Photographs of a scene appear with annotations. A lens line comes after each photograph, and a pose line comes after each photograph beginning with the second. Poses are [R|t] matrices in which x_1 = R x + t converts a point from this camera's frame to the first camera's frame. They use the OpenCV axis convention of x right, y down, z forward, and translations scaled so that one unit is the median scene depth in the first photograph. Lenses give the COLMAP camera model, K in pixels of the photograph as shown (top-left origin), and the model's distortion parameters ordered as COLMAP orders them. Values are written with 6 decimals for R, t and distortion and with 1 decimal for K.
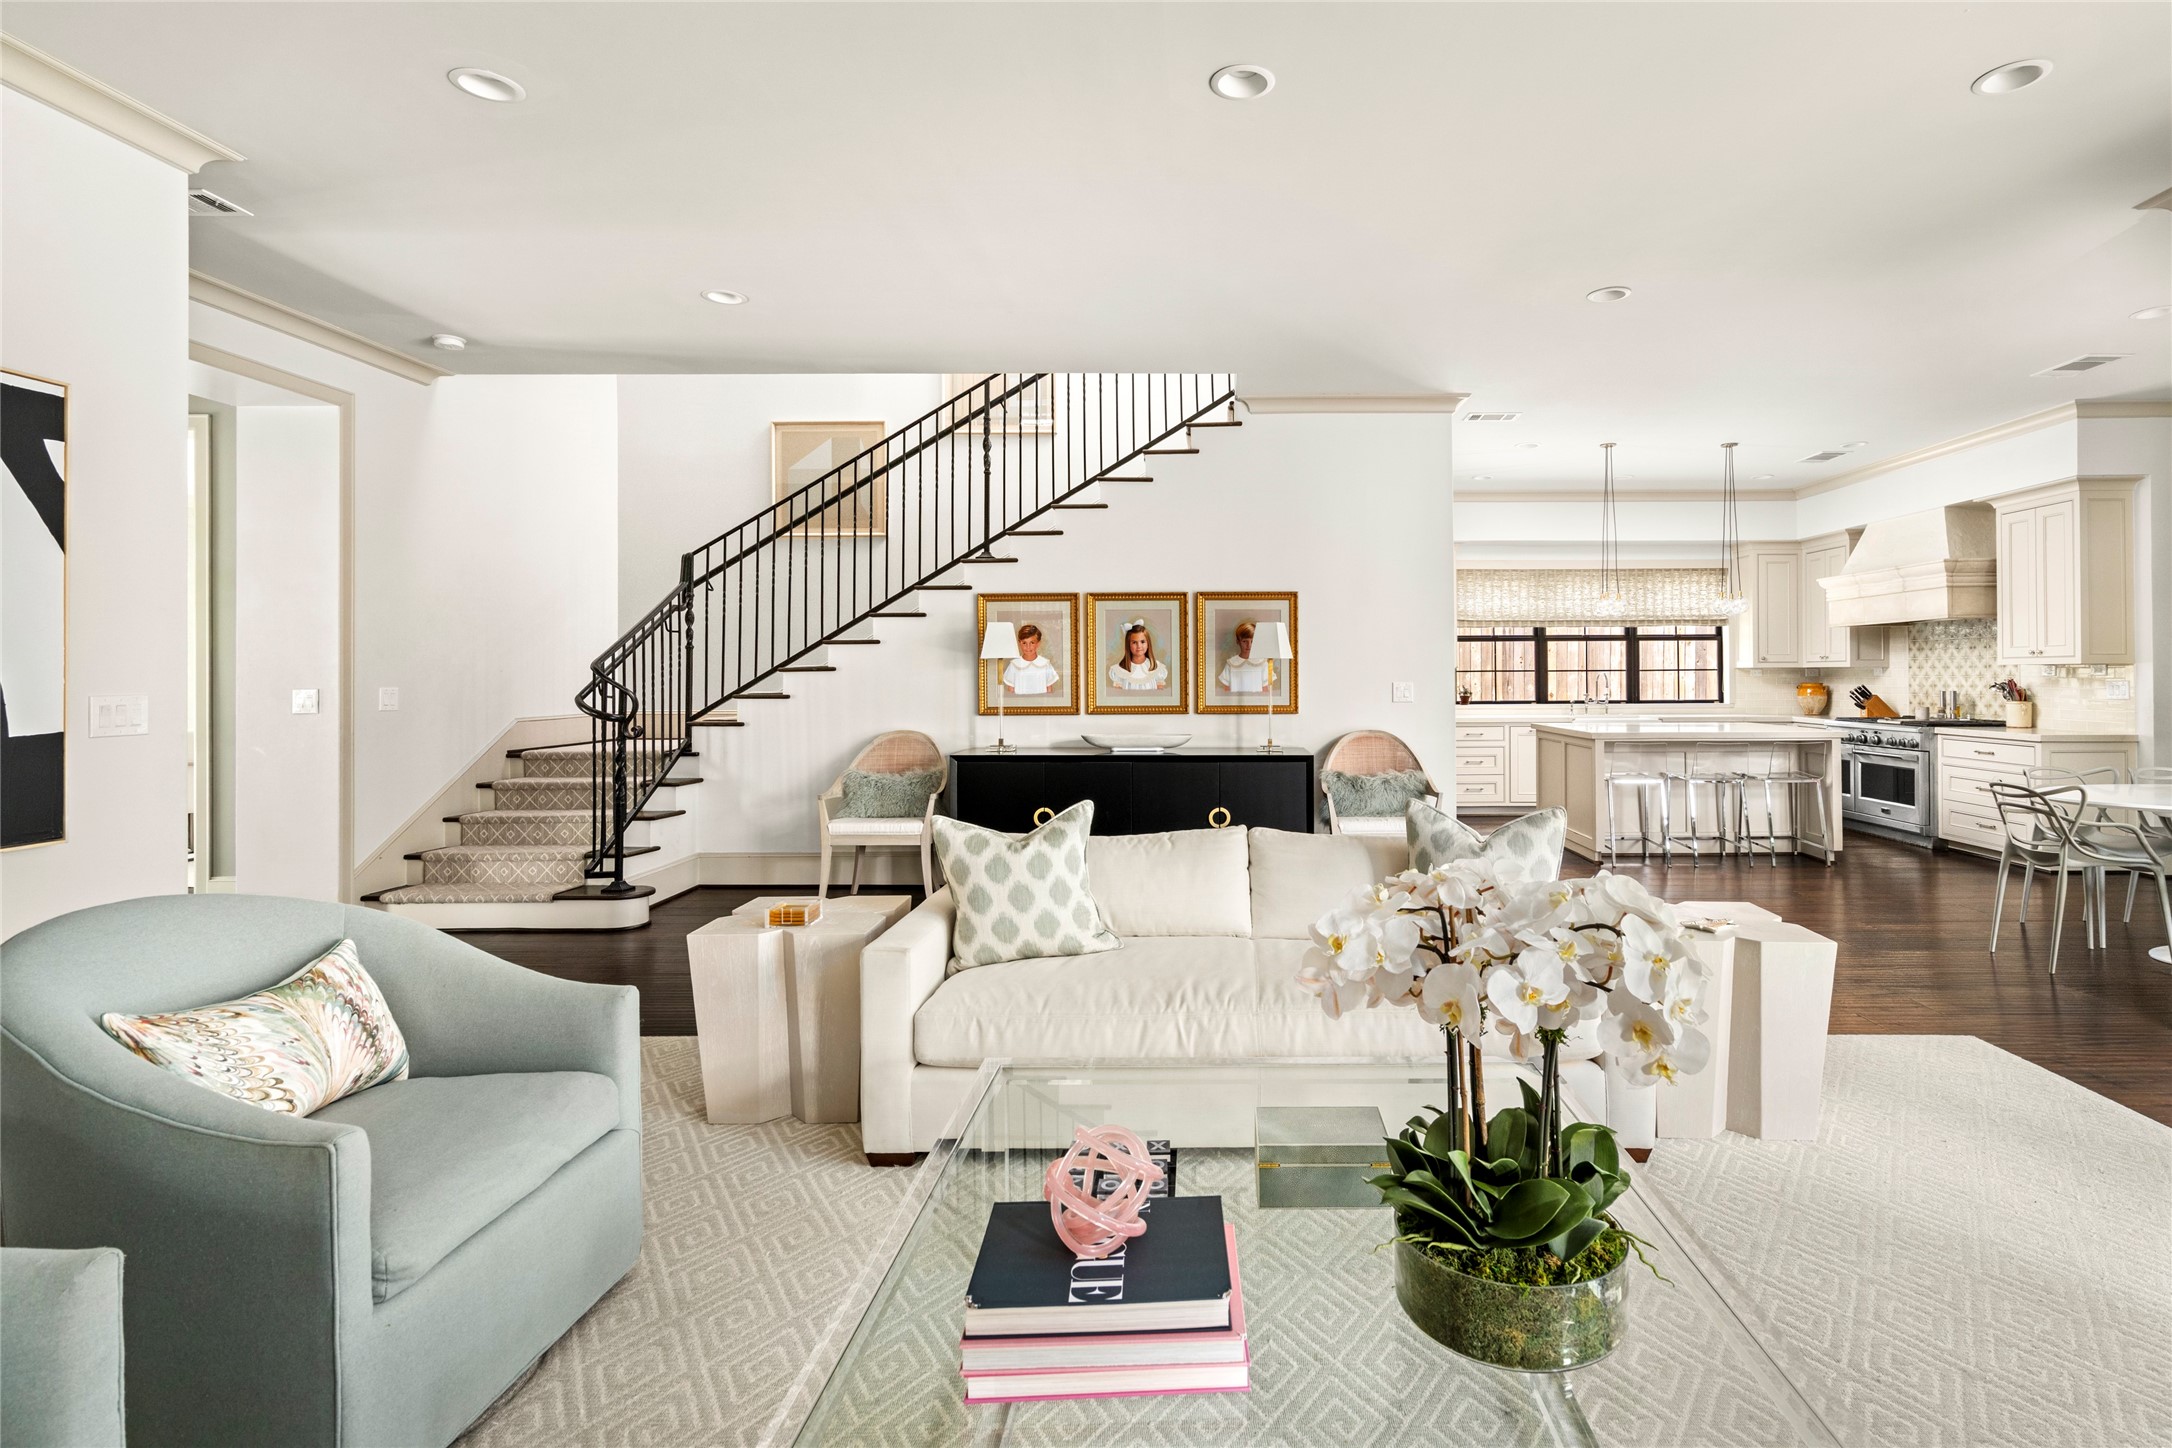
lens RADIAL K [[1049.1, 0, 1211.6], [0, 1049.1, 660.8], [0, 0, 1]] dist [-0.000970, 0.000124]
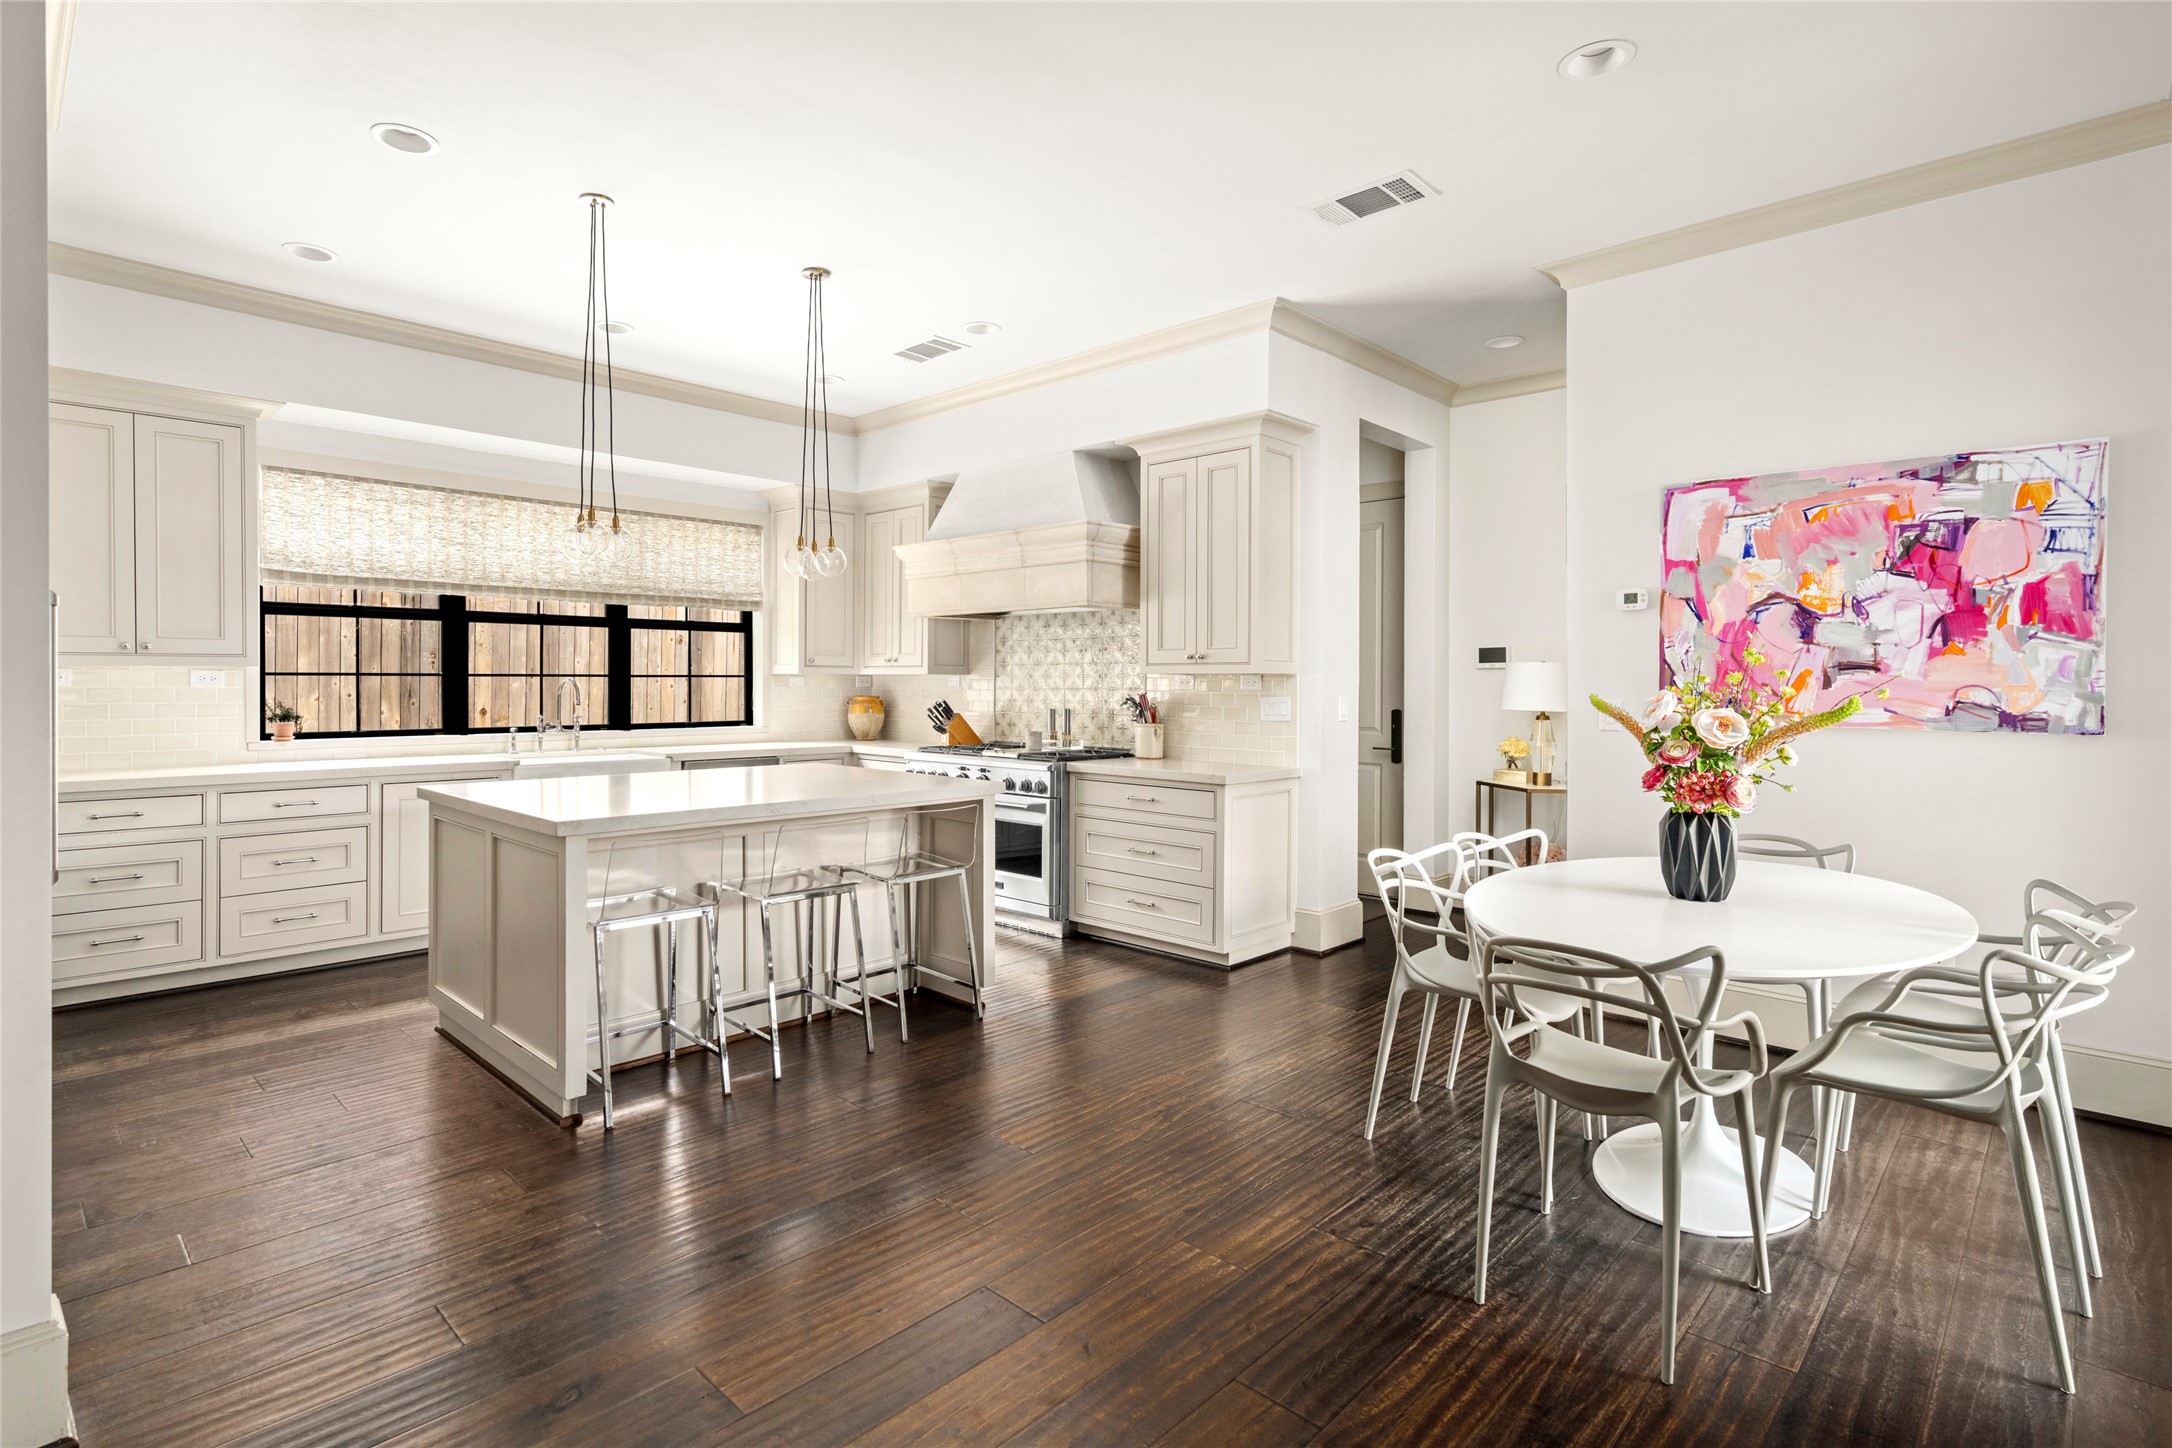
lens RADIAL K [[1061.7, 0, 1055.4], [0, 1061.7, 686.7], [0, 0, 1]] dist [0.000270, 0.001172]
pose [[0.697128, 0.004068, 0.716935, 0.209906], [-0.017760, 0.999775, 0.011596, 0.005873], [-0.716727, -0.020817, 0.697043, 0.601470]]
